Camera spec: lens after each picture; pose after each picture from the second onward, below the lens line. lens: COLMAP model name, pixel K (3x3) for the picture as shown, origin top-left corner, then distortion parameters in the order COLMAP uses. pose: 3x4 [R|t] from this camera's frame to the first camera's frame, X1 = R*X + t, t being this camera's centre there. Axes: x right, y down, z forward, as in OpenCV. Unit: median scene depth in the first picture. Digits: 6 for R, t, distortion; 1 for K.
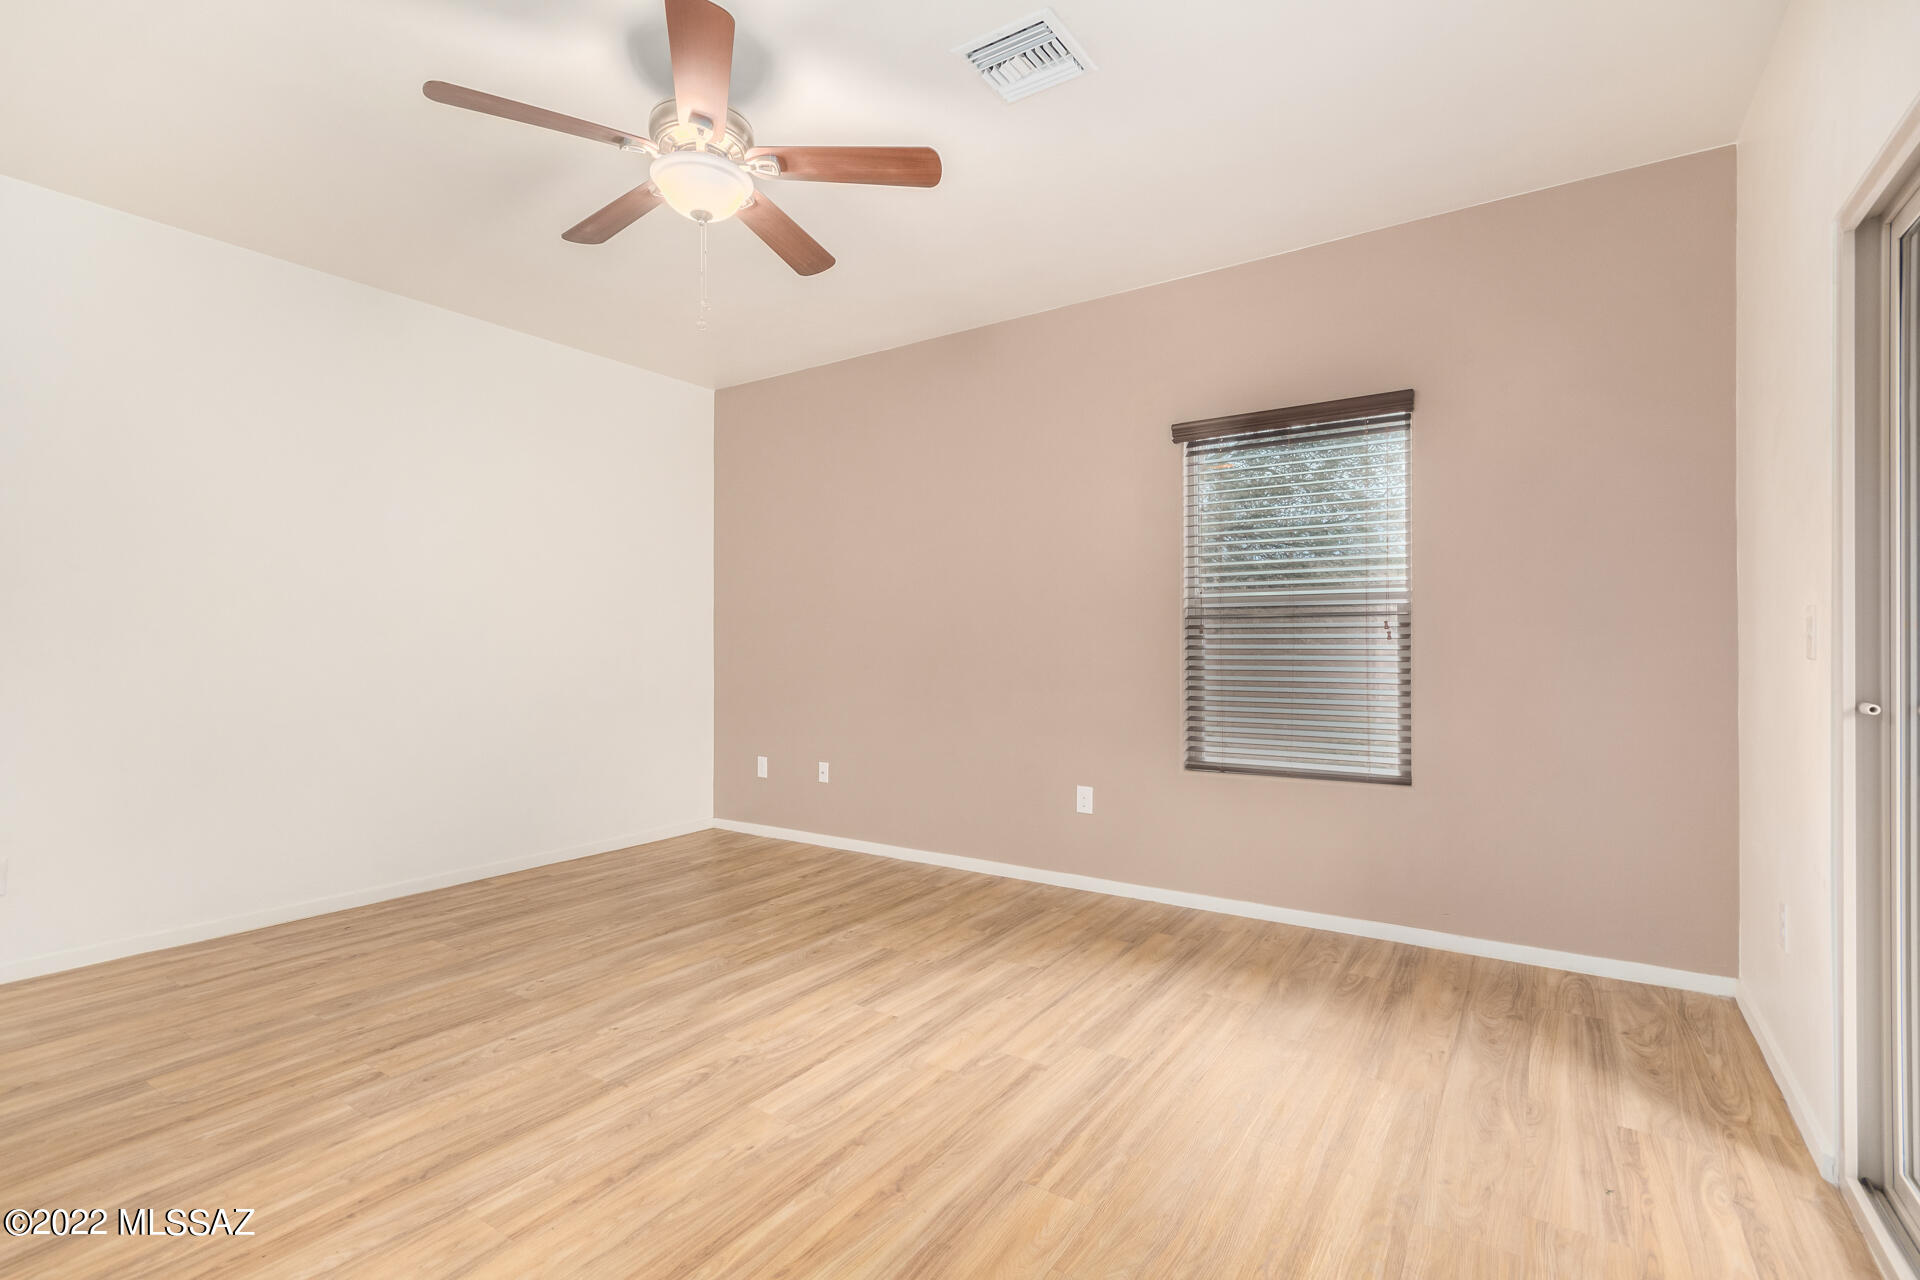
lens RADIAL K [[904.9, 0, 963.4], [0, 904.9, 652.9], [0, 0, 1]] dist [0.001242, 0.000312]
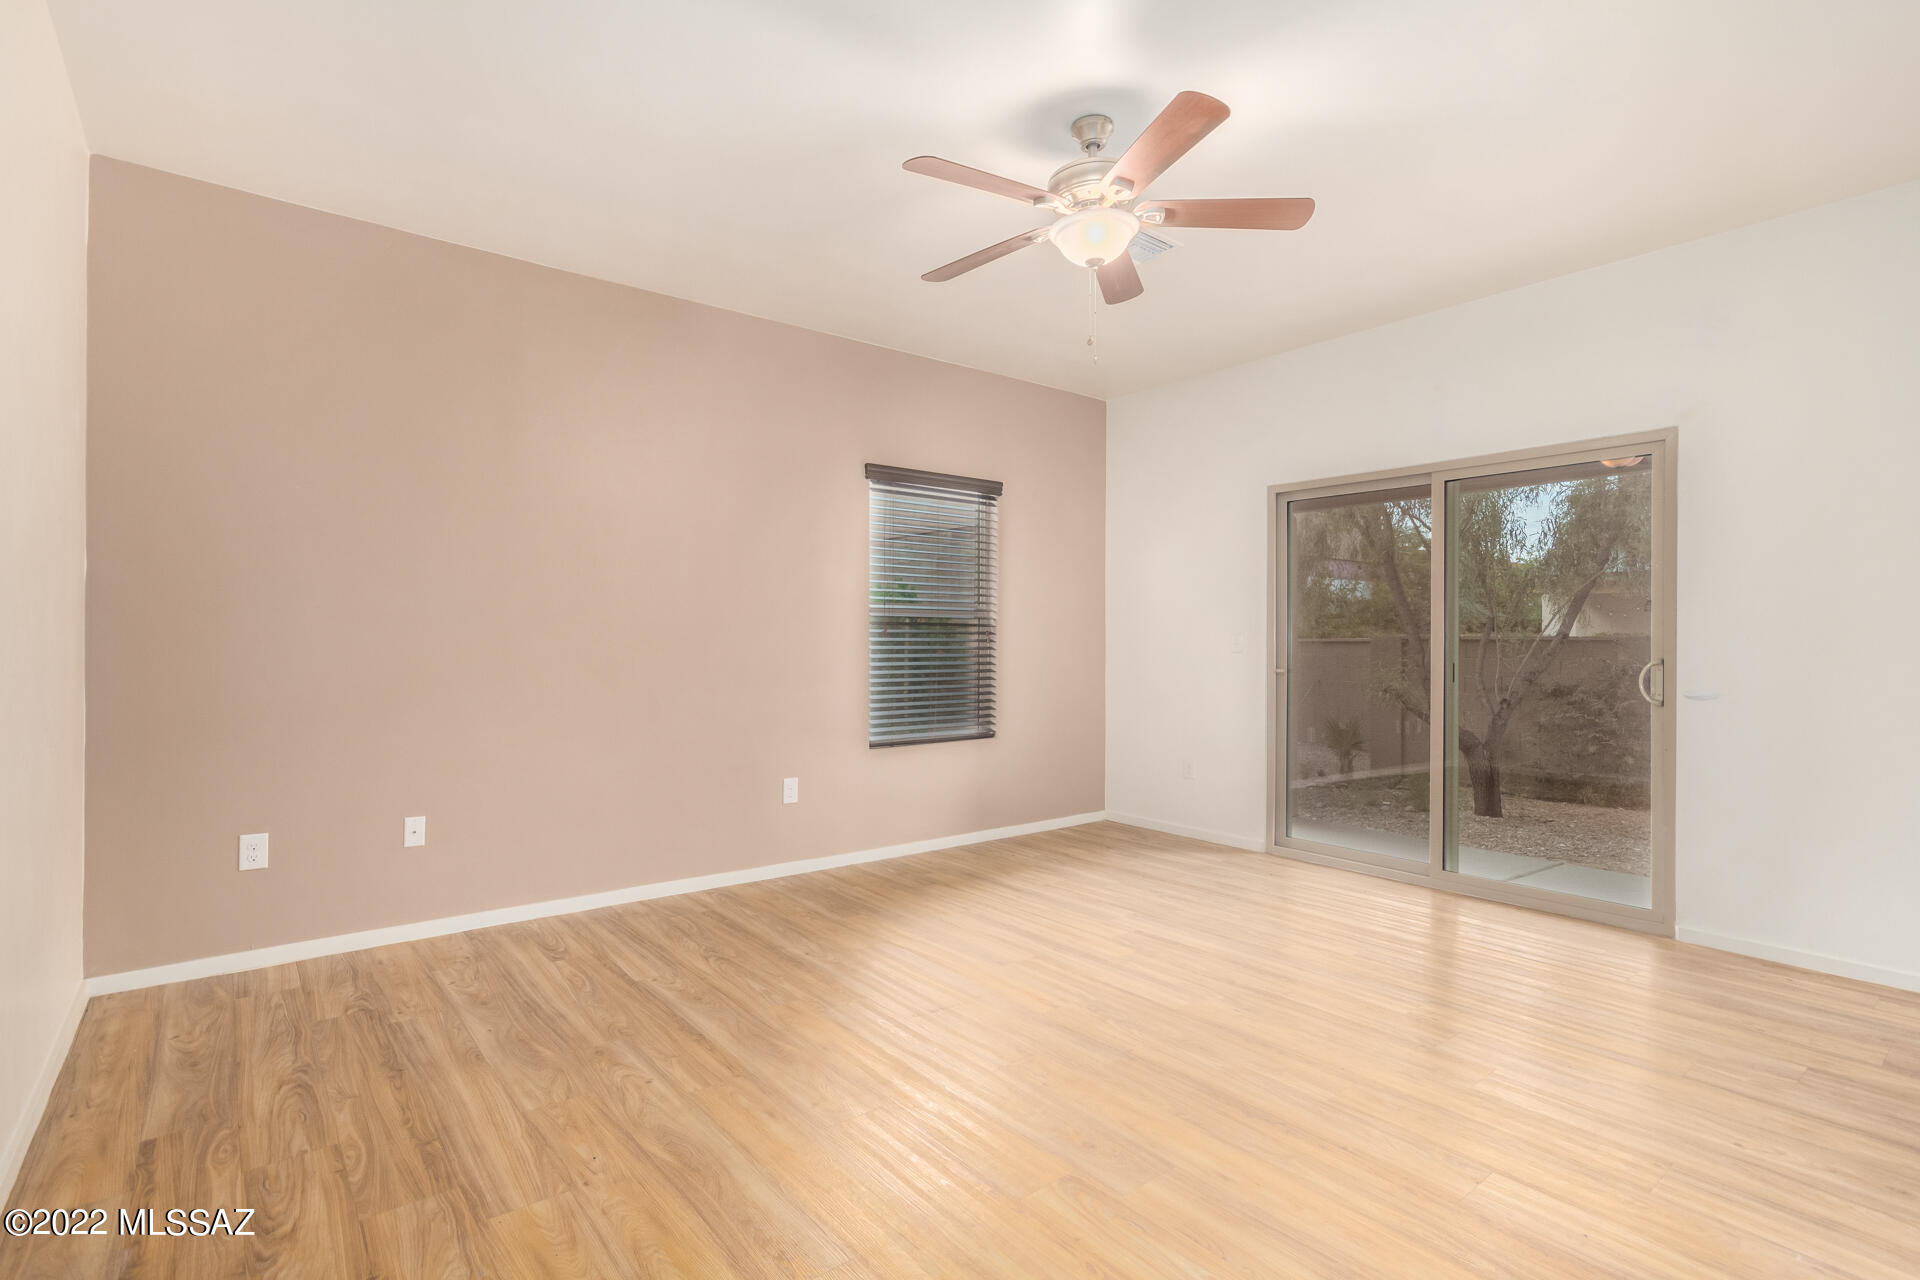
lens RADIAL K [[904.9, 0, 963.4], [0, 904.9, 652.9], [0, 0, 1]] dist [0.001242, 0.000312]
pose [[0.291066, -0.008203, 0.956668, -0.922782], [0.001026, 0.999965, 0.008262, -0.011719], [-0.956702, -0.001423, 0.291064, 0.541031]]
